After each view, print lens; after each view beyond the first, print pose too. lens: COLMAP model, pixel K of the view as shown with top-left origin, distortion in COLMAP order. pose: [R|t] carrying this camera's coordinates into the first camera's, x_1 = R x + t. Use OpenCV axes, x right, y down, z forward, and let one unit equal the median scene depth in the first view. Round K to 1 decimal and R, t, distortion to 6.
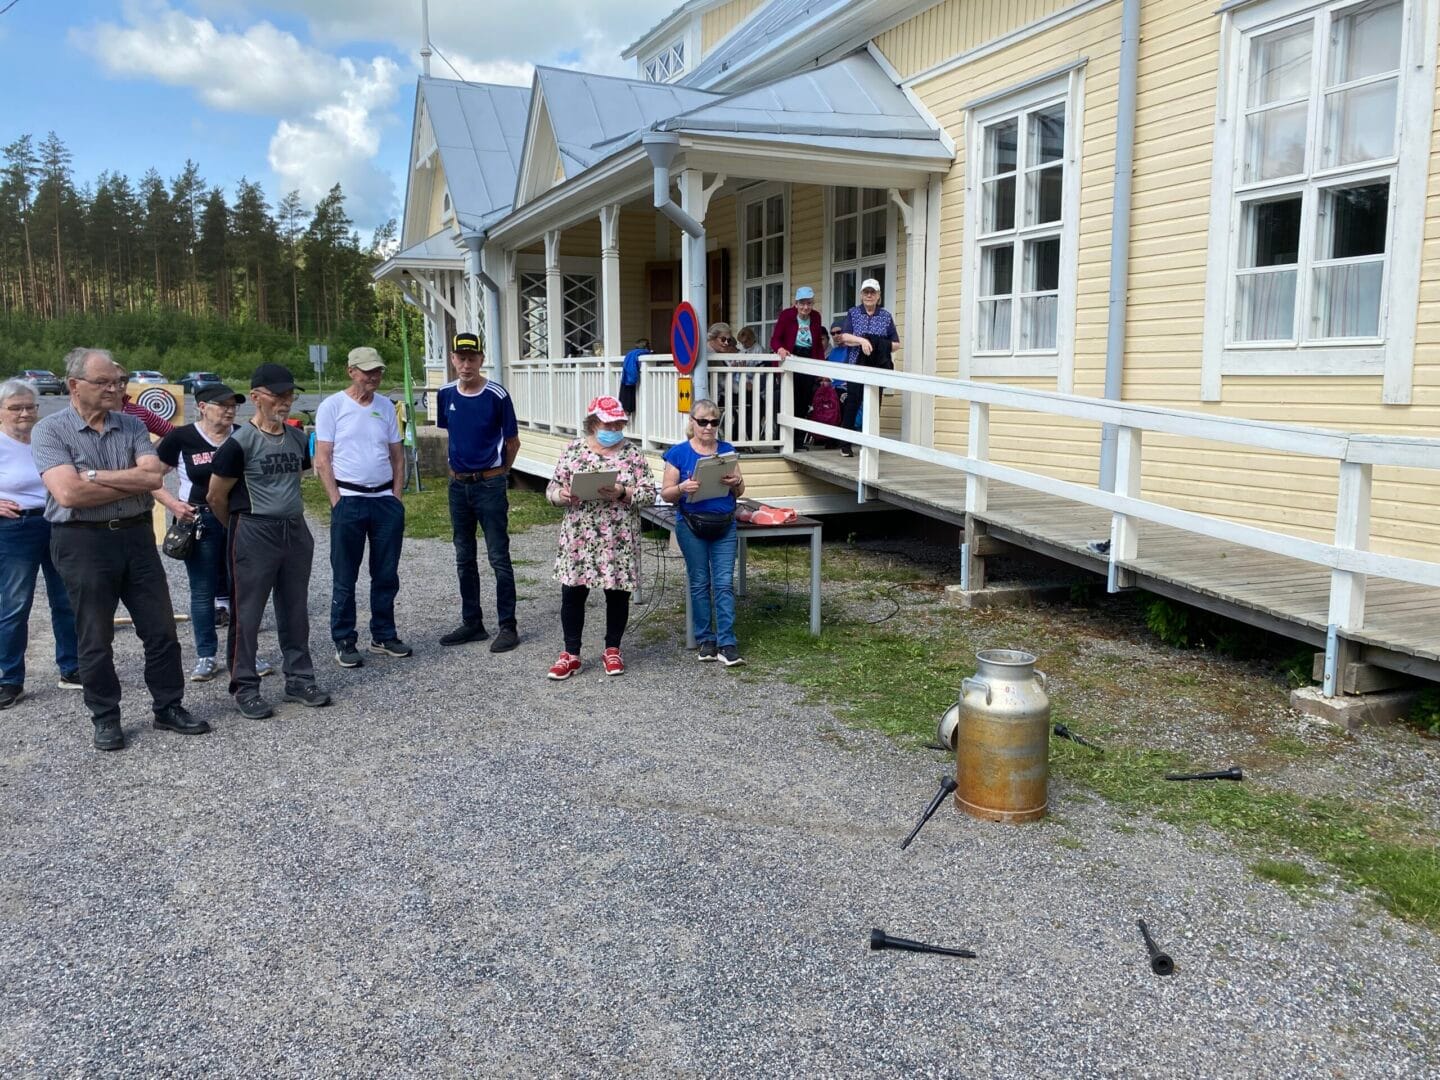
lens RADIAL K [[1109.0, 0, 714.7], [0, 1109.0, 517.8], [0, 0, 1]] dist [-0.002478, -0.005750]
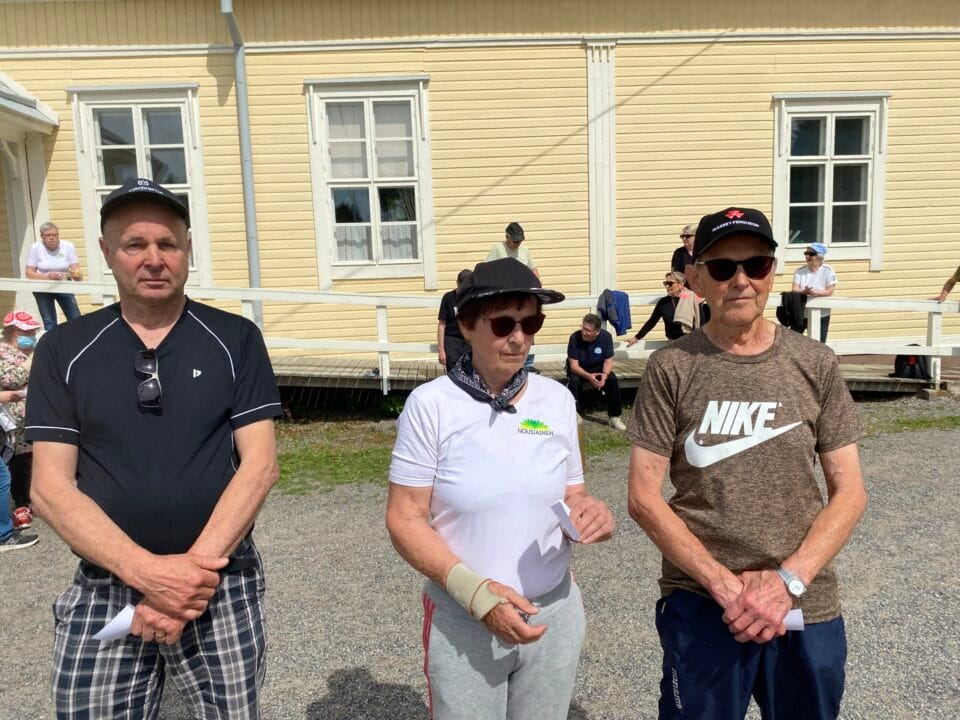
lens RADIAL K [[739.3, 0, 476.5], [0, 739.3, 345.2], [0, 0, 1]] dist [-0.002478, -0.005750]
pose [[0.326651, -0.106488, 0.939127, -0.296930], [0.155060, 0.986207, 0.057893, -0.025372], [-0.932339, 0.126710, 0.338657, 0.171056]]
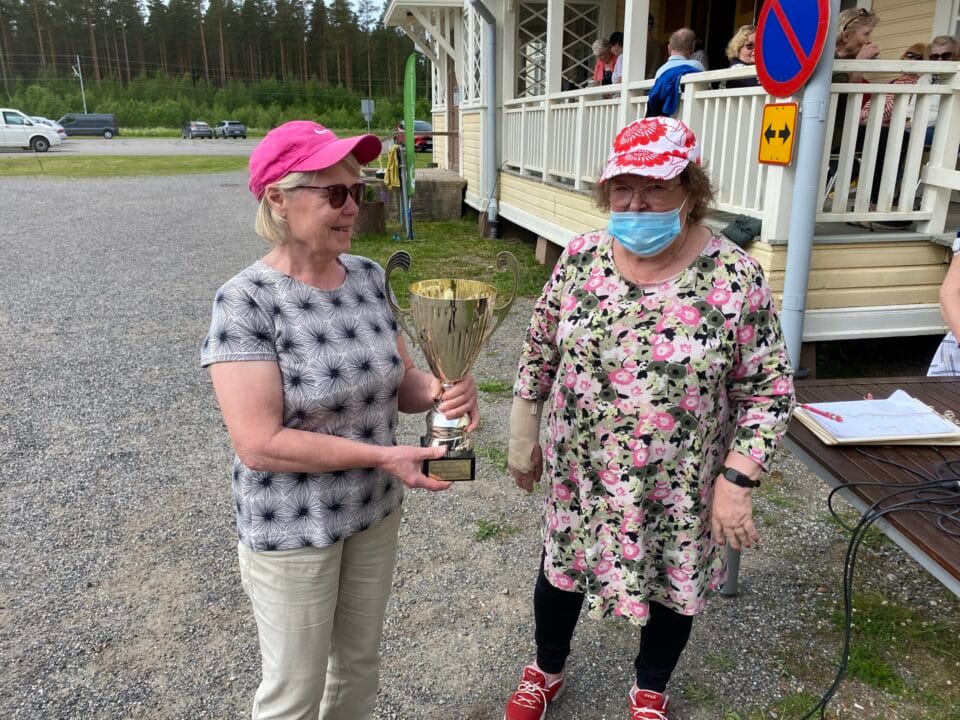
lens RADIAL K [[733.9, 0, 456.3], [0, 733.9, 359.0], [0, 0, 1]] dist [-0.001602, -0.000450]
pose [[0.967996, 0.074380, -0.239691, -0.056661], [-0.030311, 0.982730, 0.182545, -0.036913], [0.249129, -0.169438, 0.953533, 0.351287]]
